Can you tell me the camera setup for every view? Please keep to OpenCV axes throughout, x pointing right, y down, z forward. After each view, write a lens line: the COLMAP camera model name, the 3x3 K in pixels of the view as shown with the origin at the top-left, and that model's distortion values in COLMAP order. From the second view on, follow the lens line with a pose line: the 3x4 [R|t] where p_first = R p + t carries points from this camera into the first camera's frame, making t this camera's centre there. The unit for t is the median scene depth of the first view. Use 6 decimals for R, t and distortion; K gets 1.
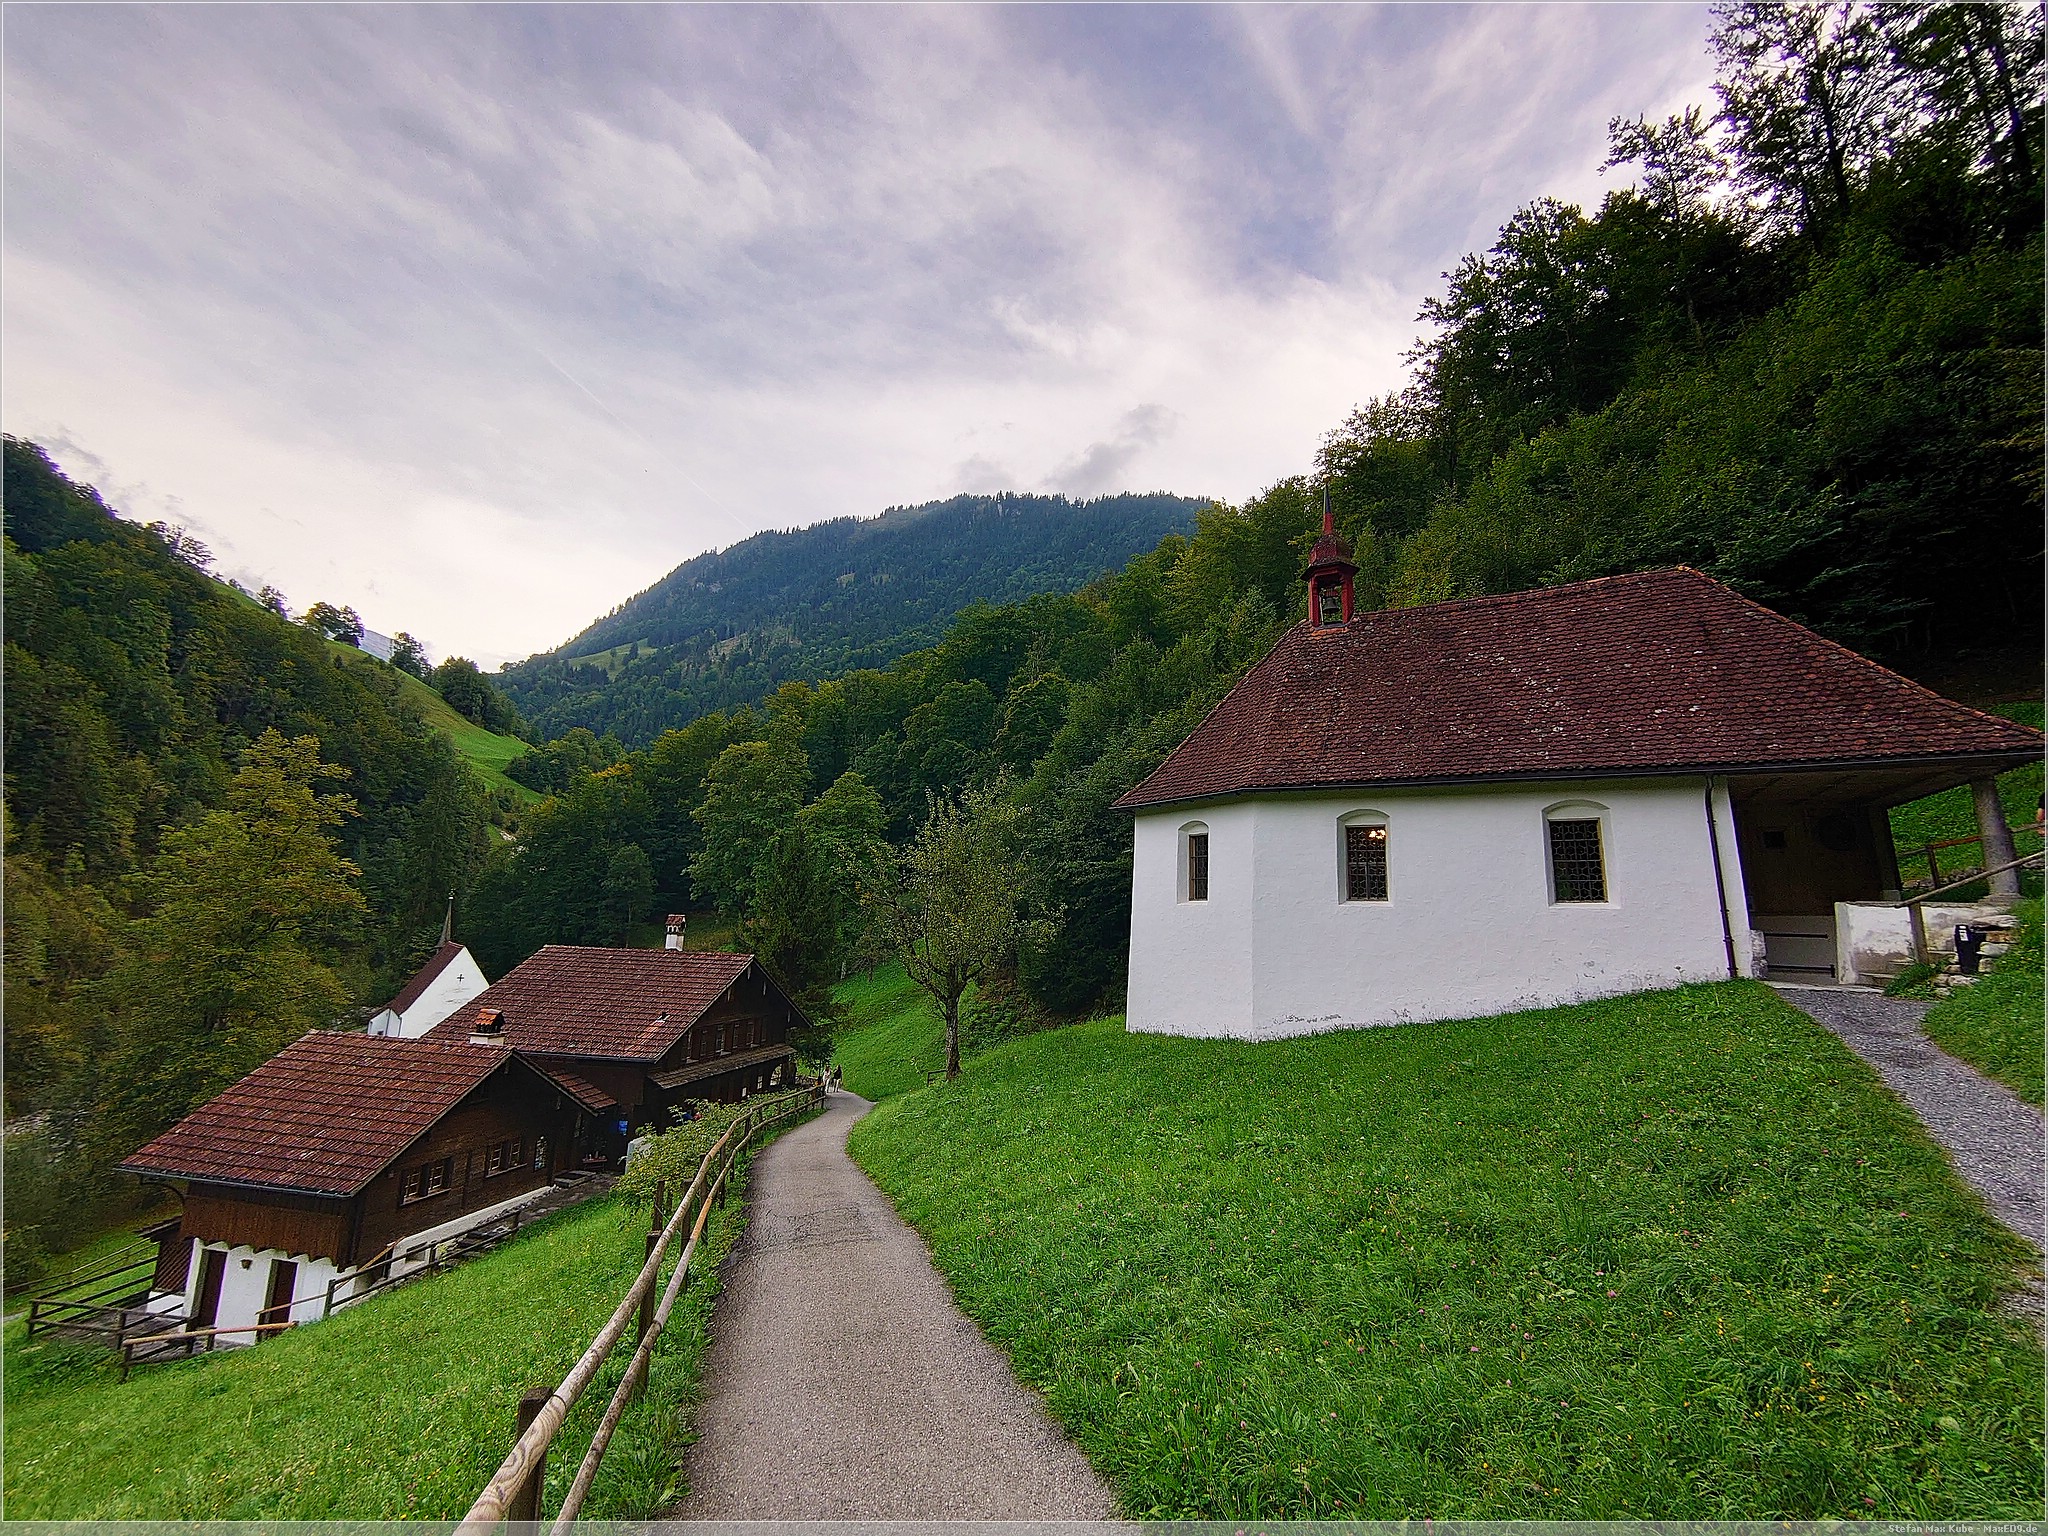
lens RADIAL K [[863.6, 0, 1036.9], [0, 863.6, 770.1], [0, 0, 1]] dist [-0.002384, -0.000831]
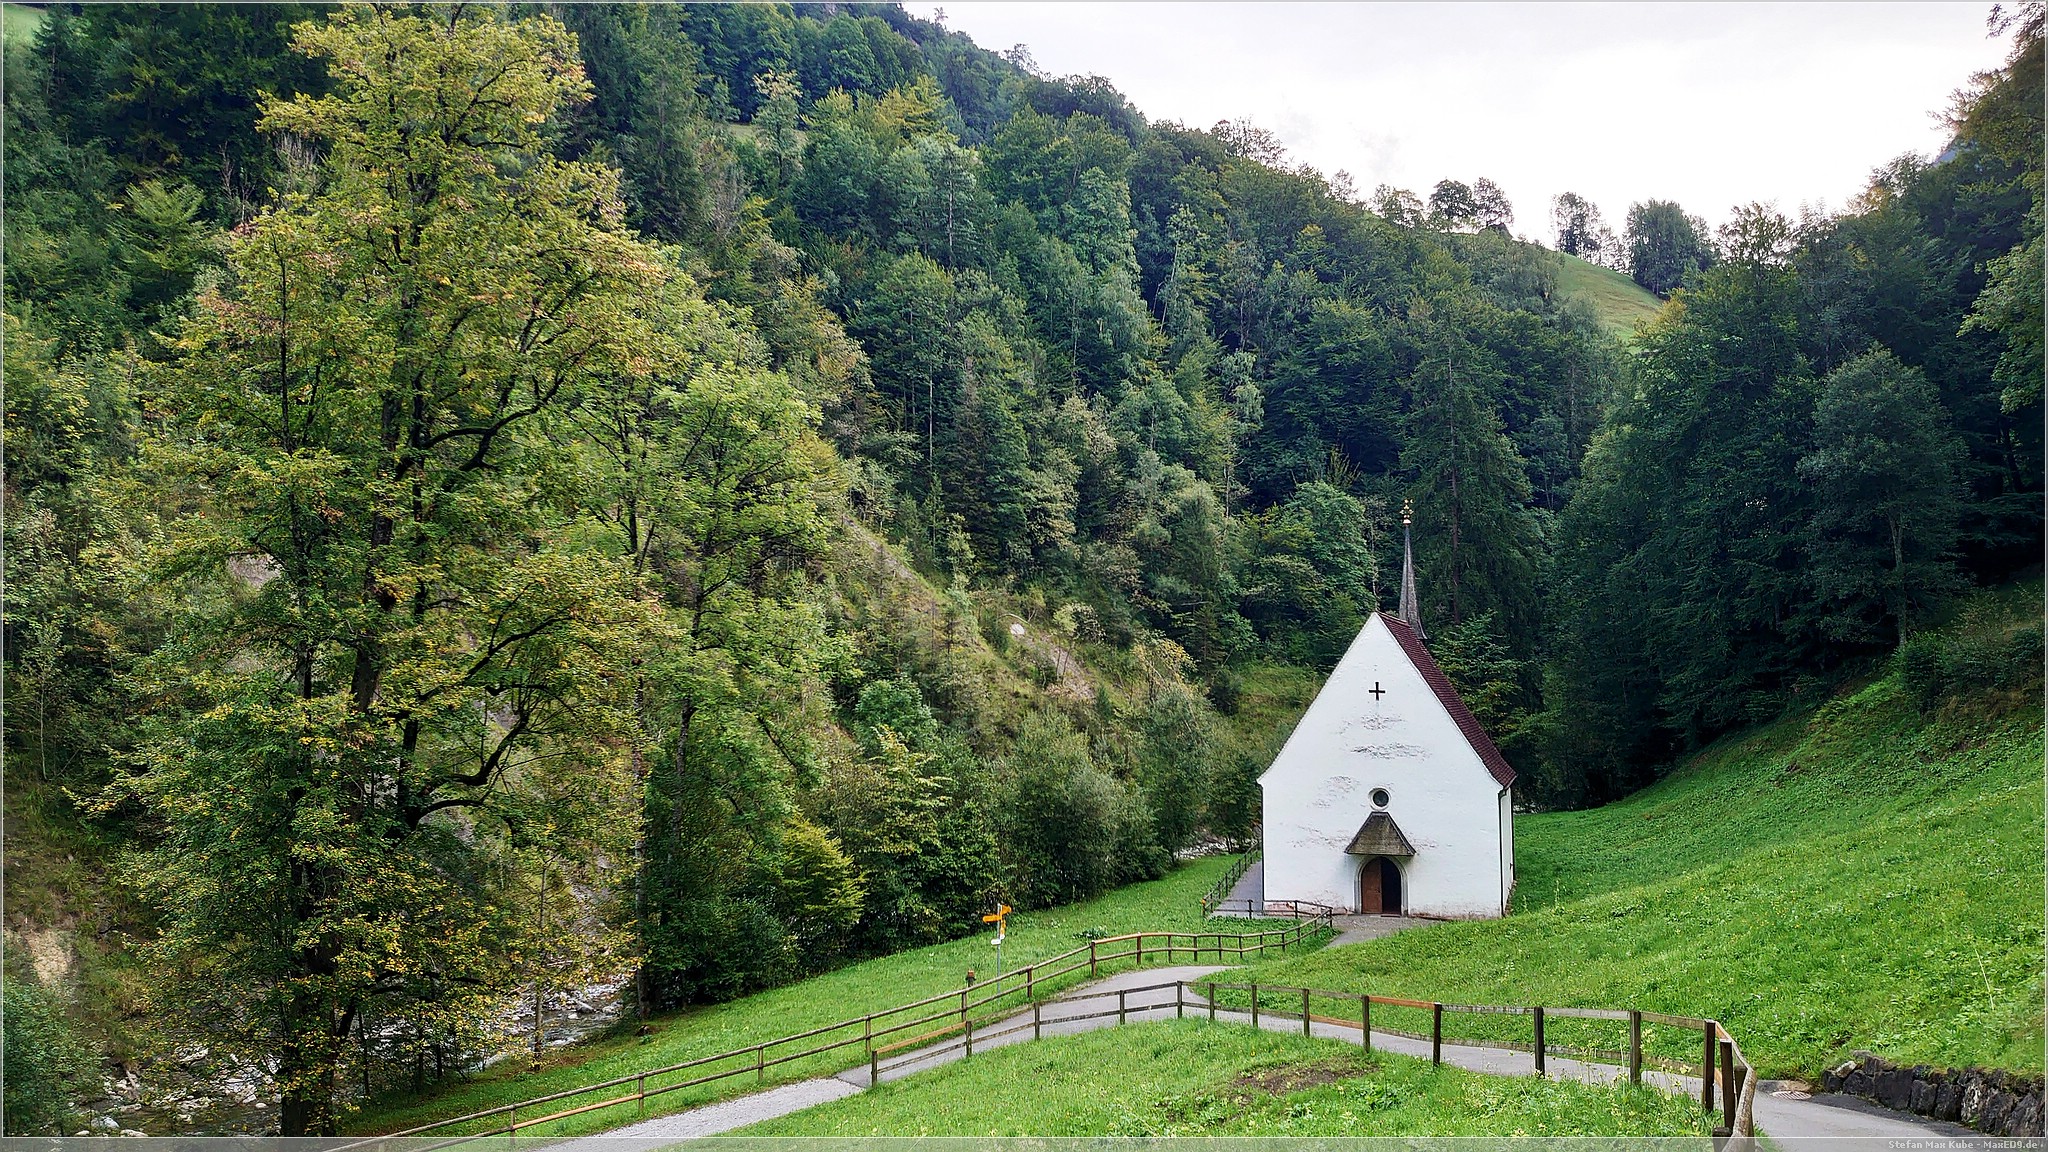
lens RADIAL K [[1593.0, 0, 1027.8], [0, 1593.0, 572.1], [0, 0, 1]] dist [-0.016861, -0.004937]
pose [[0.492138, -0.108690, -0.863705, -0.095375], [0.177114, 0.983924, -0.022899, 0.125580], [0.852309, -0.141705, 0.503477, 0.371822]]
